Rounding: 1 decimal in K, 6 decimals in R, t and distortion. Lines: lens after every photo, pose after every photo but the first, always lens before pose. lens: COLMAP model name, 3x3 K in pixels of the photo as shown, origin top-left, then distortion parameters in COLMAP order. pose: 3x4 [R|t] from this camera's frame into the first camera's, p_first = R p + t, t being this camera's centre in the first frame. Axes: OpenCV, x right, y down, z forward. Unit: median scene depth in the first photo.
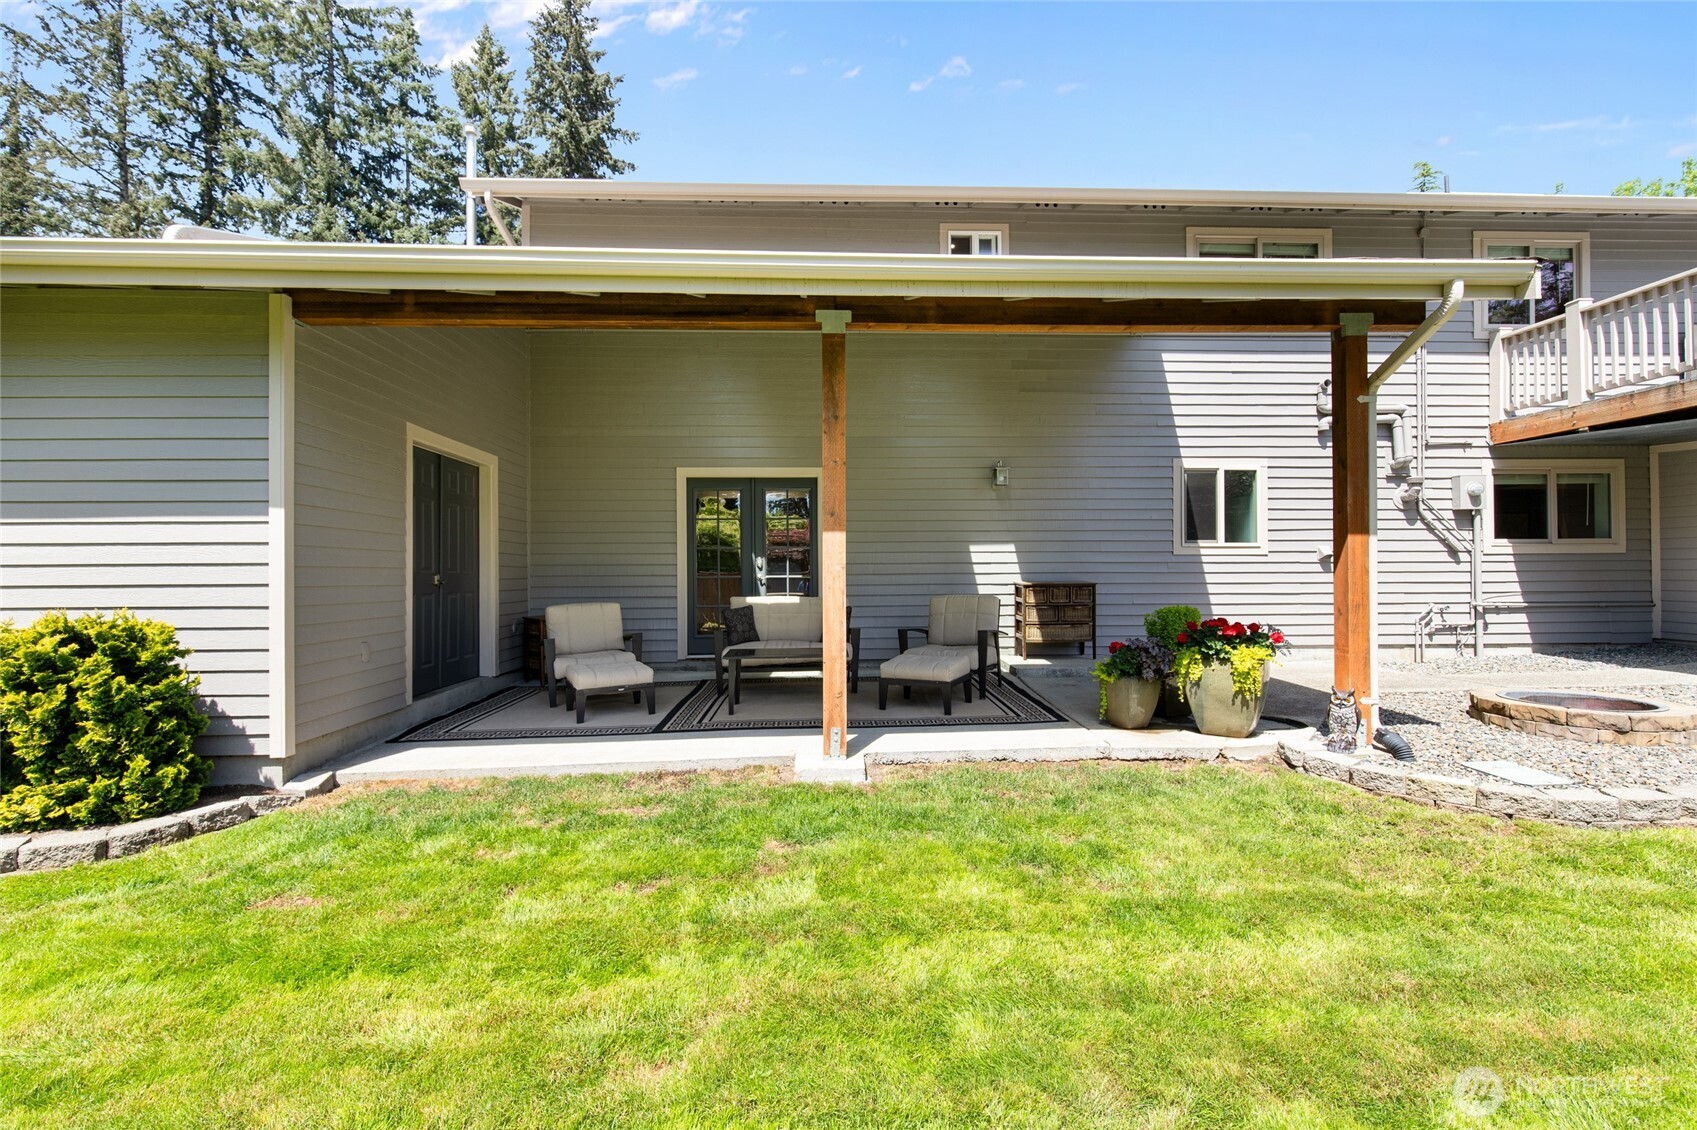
lens RADIAL K [[785.0, 0, 848.5], [0, 785.0, 565.0], [0, 0, 1]] dist [0.013142, -0.000271]
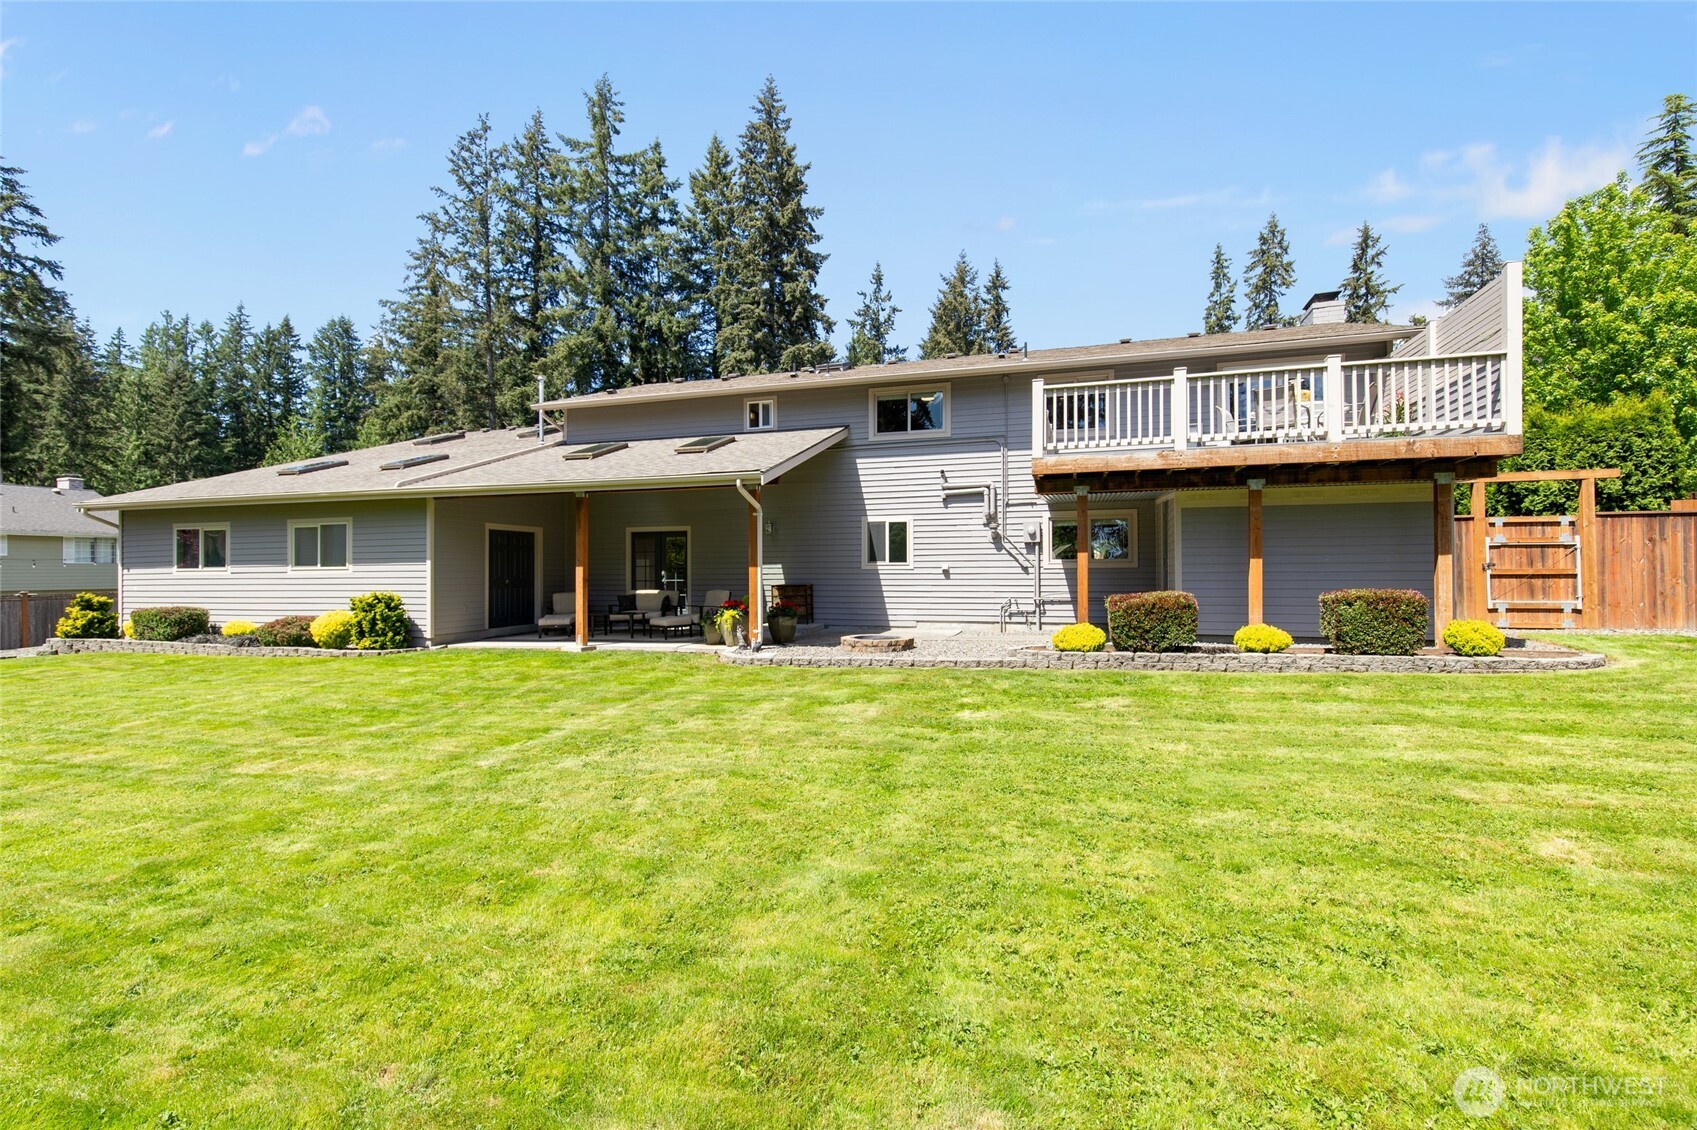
lens RADIAL K [[774.3, 0, 817.0], [0, 774.3, 569.4], [0, 0, 1]] dist [0.029133, -0.000457]
pose [[0.932793, -0.001614, -0.360408, 0.178624], [0.003808, 0.999978, 0.005376, -0.004288], [0.360392, -0.006387, 0.932779, -0.130675]]
